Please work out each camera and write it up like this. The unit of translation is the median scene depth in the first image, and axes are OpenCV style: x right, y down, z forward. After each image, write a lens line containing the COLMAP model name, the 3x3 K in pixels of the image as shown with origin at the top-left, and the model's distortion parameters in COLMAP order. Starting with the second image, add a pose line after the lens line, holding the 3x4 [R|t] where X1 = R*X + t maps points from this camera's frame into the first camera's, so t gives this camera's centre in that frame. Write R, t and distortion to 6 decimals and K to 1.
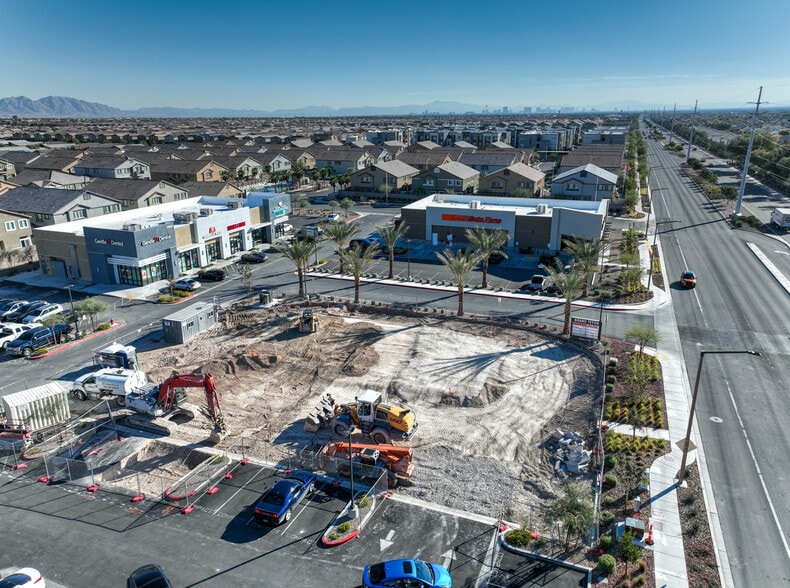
lens RADIAL K [[553.0, 0, 401.8], [0, 553.0, 296.3], [0, 0, 1]] dist [0.021761, 0.012042]
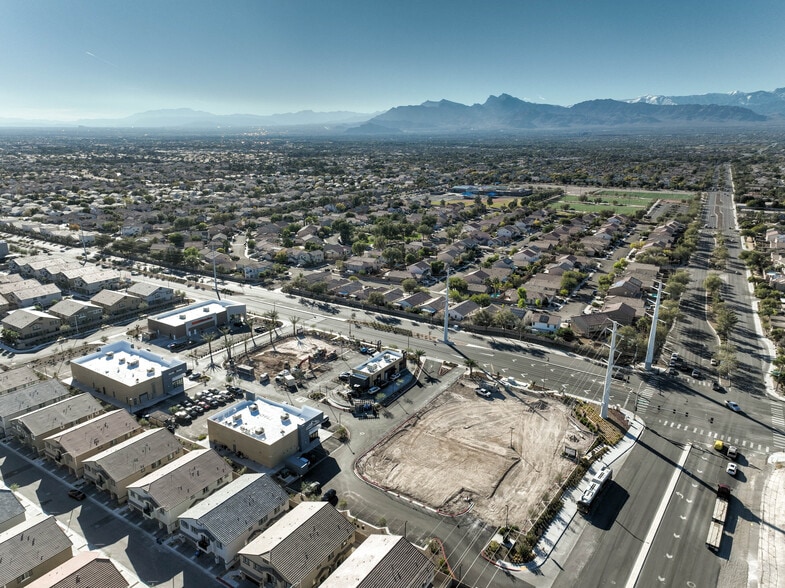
lens RADIAL K [[549.5, 0, 395.8], [0, 549.5, 296.5], [0, 0, 1]] dist [0.021761, 0.012042]
pose [[0.203328, -0.271560, 0.940698, -2.806703], [0.301139, 0.931541, 0.203827, -0.675218], [-0.931651, 0.241838, 0.271186, -0.731105]]
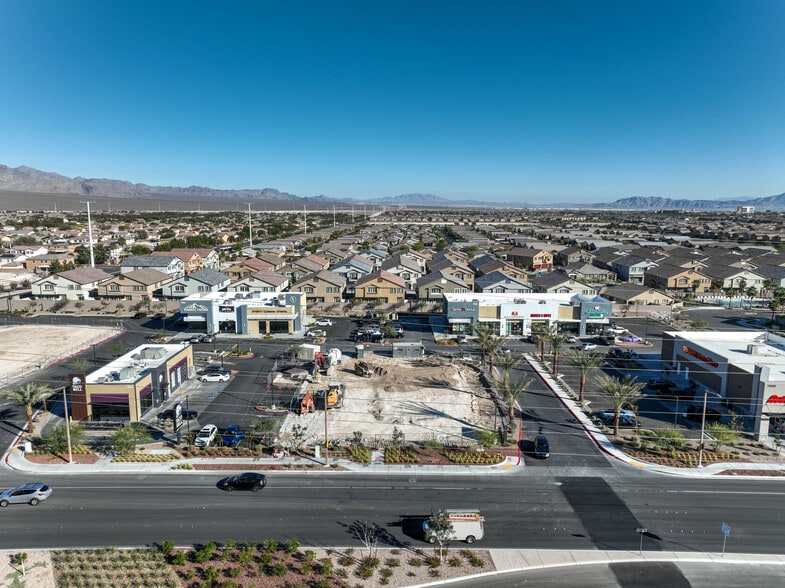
lens RADIAL K [[549.5, 0, 392.2], [0, 549.5, 291.6], [0, 0, 1]] dist [0.021761, 0.012042]
pose [[0.365509, 0.153176, -0.918118, 1.097429], [-0.299275, 0.953332, 0.039907, -0.173627], [0.881384, 0.260183, 0.394293, 0.172620]]
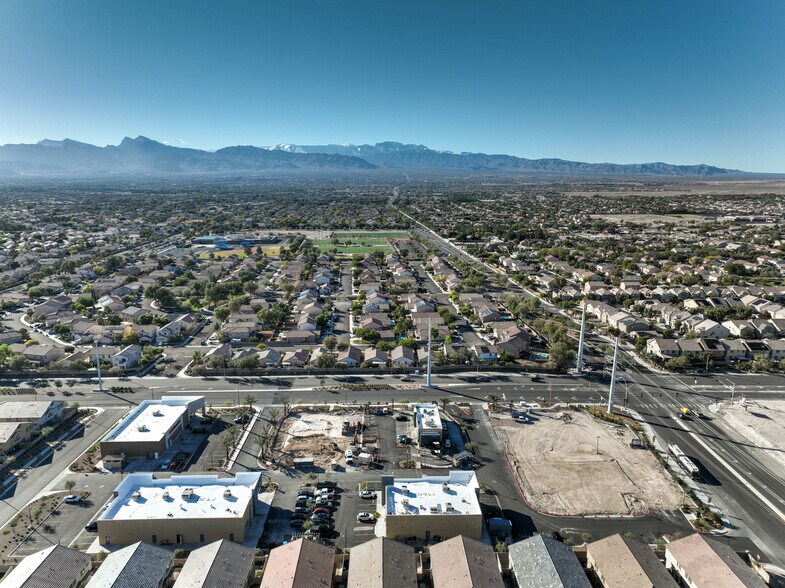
lens RADIAL K [[549.5, 0, 397.7], [0, 549.5, 292.3], [0, 0, 1]] dist [0.021761, 0.012042]
pose [[-0.393293, -0.181955, 0.901229, -2.697424], [0.288304, 0.906376, 0.308809, -1.360077], [-0.873042, 0.381280, -0.304013, 0.986381]]
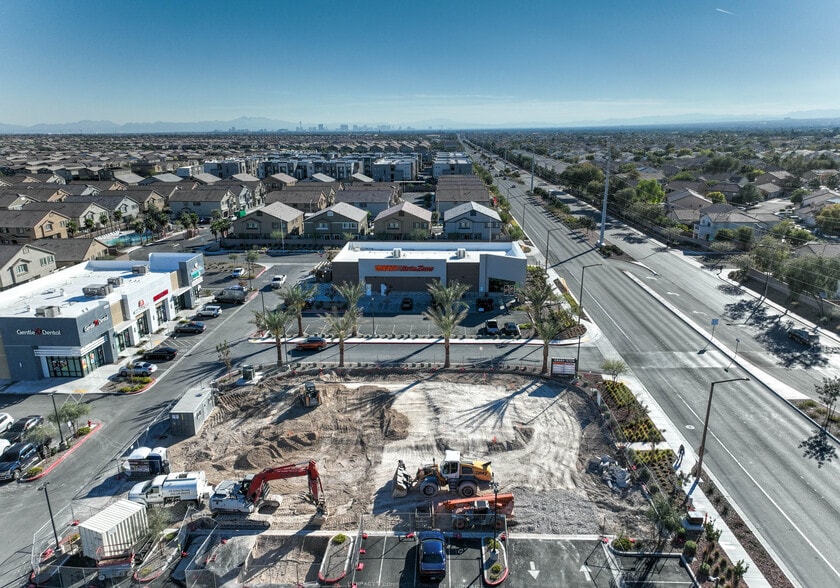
lens RADIAL K [[591.9, 0, 426.0], [0, 591.9, 313.0], [0, 0, 1]] dist [0.022963, 0.006401]
pose [[0.941679, -0.097700, 0.322019, -0.280258], [0.104303, 0.994540, -0.003271, -0.067070], [-0.319941, 0.036667, 0.946728, -0.087492]]
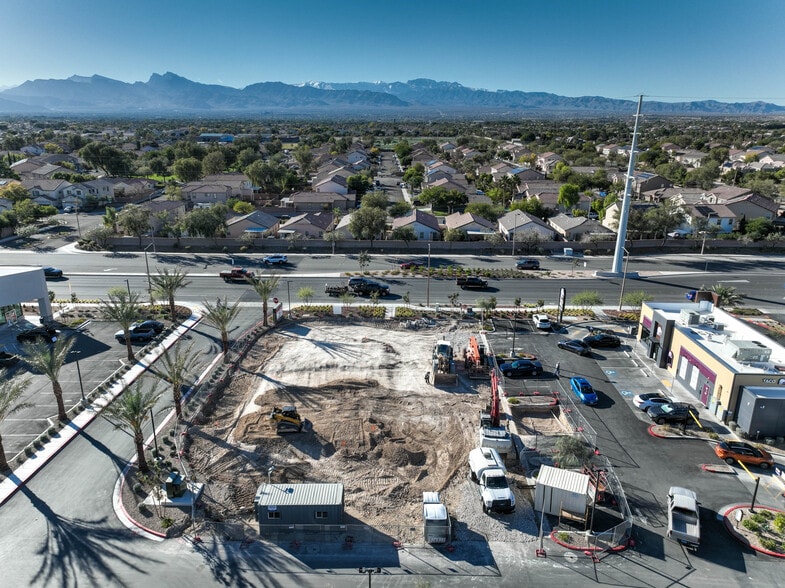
lens RADIAL K [[549.5, 0, 396.0], [0, 549.5, 295.4], [0, 0, 1]] dist [0.021761, 0.012042]
pose [[-0.339380, -0.282785, 0.897137, -0.834287], [0.293579, 0.874258, 0.386632, -0.355839], [-0.893663, 0.394595, -0.213686, 0.836389]]
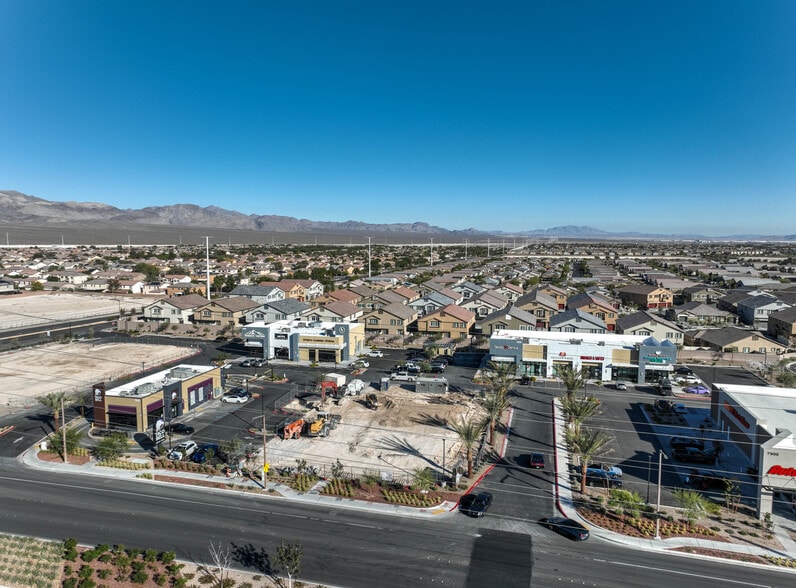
lens RADIAL K [[556.4, 0, 397.0], [0, 556.4, 292.6], [0, 0, 1]] dist [0.015804, 0.020823]
pose [[0.116805, 0.104867, -0.987603, 1.204114], [-0.314792, 0.947046, 0.063330, -0.283278], [0.941946, 0.303492, 0.143631, 0.486125]]
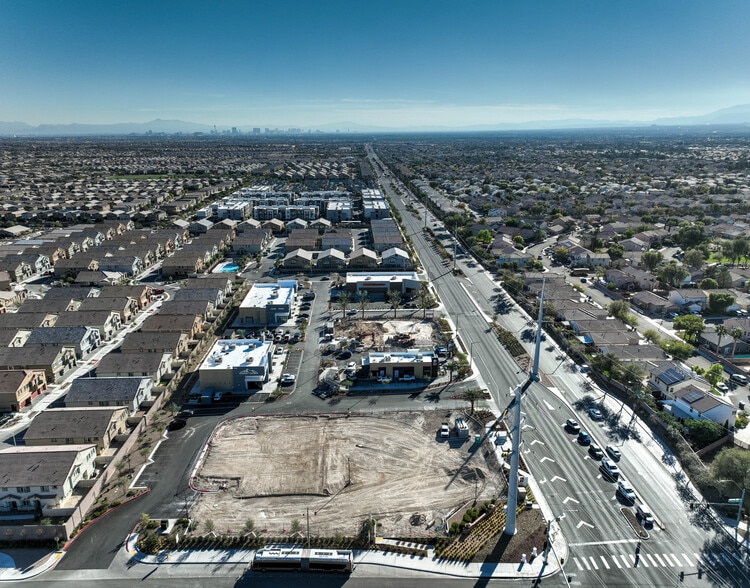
lens RADIAL K [[557.4, 0, 380.0], [0, 557.4, 295.0], [0, 0, 1]] dist [0.023845, -0.001321]
pose [[0.911460, -0.110642, 0.396231, -1.324728], [0.124182, 0.992222, -0.008594, -0.083367], [-0.392198, 0.057038, 0.918111, -2.165309]]
